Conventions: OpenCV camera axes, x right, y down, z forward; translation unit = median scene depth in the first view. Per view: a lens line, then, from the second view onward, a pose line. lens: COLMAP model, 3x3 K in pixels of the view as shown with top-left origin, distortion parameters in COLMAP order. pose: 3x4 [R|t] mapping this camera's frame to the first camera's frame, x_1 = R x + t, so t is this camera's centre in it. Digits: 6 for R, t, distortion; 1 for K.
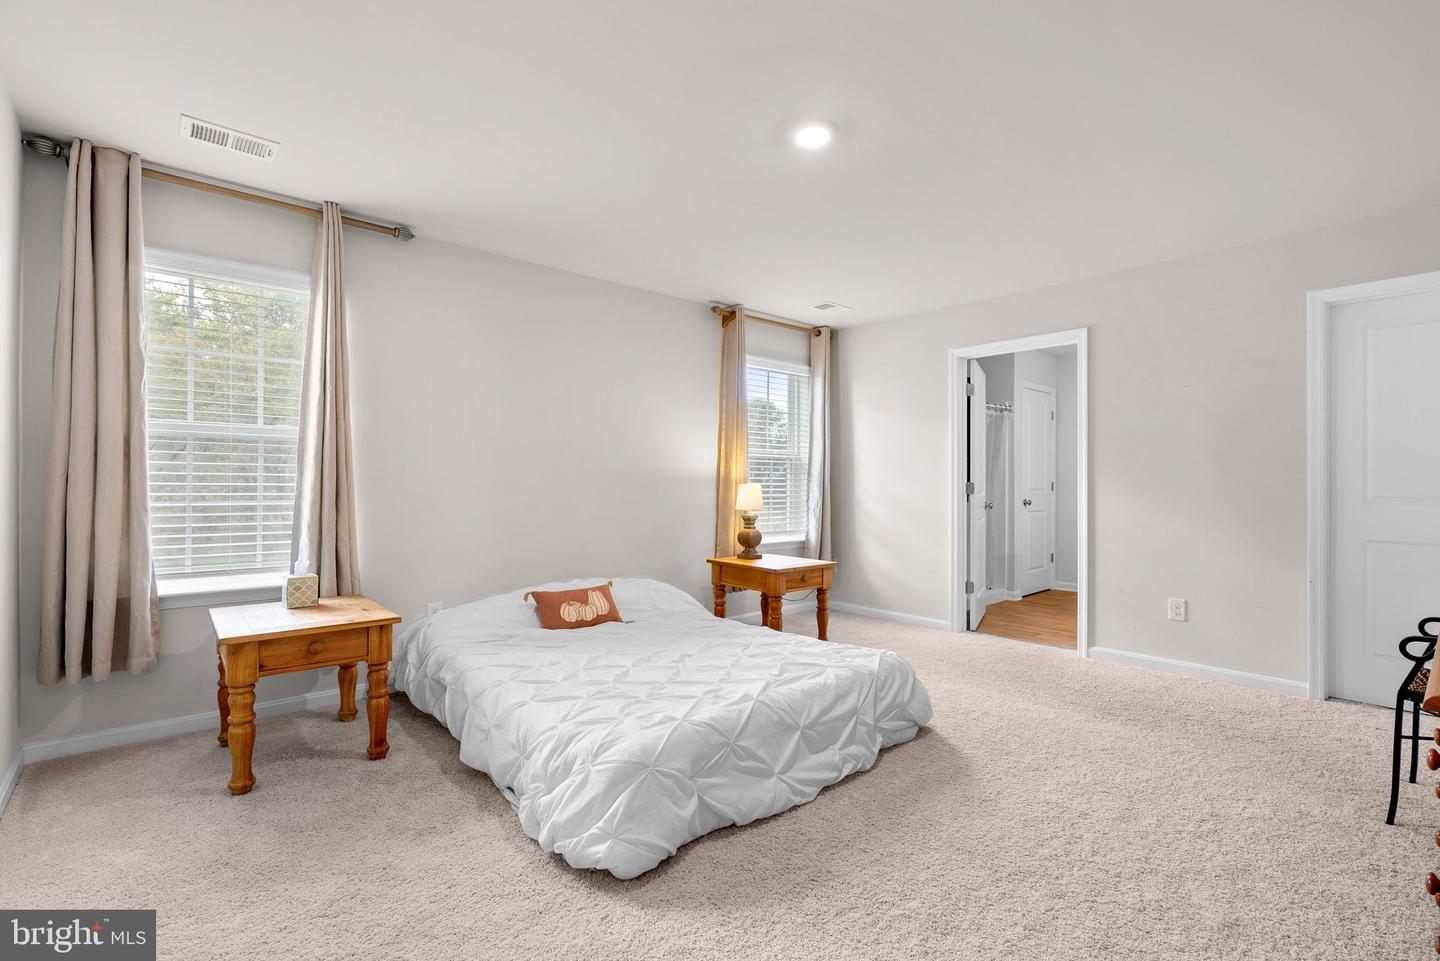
lens RADIAL K [[649.0, 0, 716.4], [0, 649.0, 478.2], [0, 0, 1]] dist [-0.002683, 0.000873]
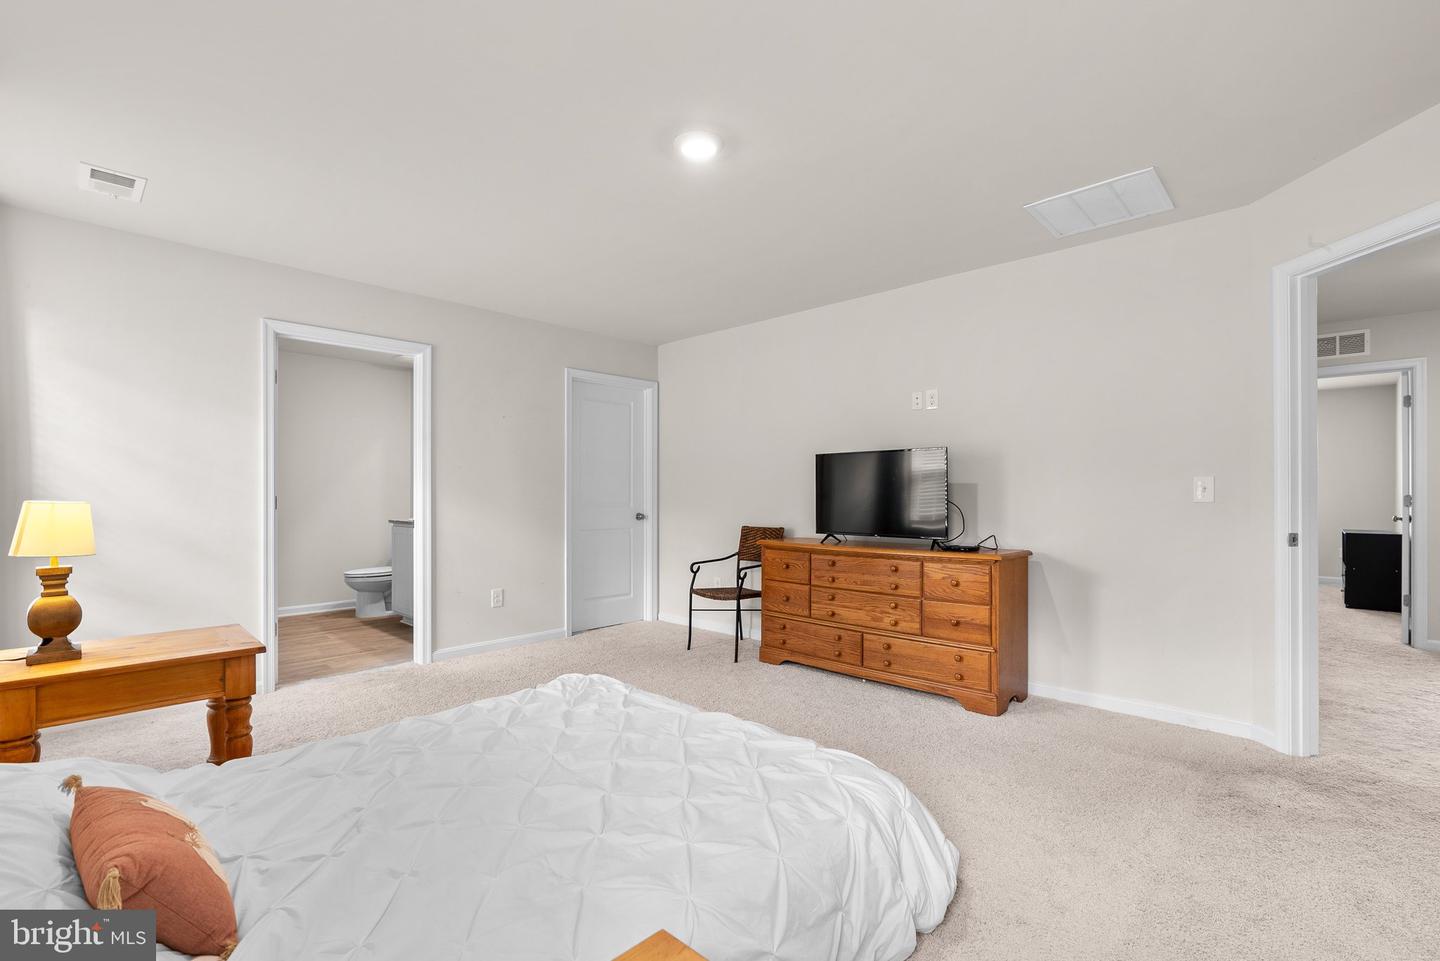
lens RADIAL K [[649.0, 0, 718.3], [0, 649.0, 488.2], [0, 0, 1]] dist [-0.002683, 0.000873]
pose [[-0.065513, 0.005680, 0.997836, -0.451725], [-0.000102, 0.999984, -0.005699, 0.001542], [-0.997852, -0.000475, -0.065512, 0.552270]]
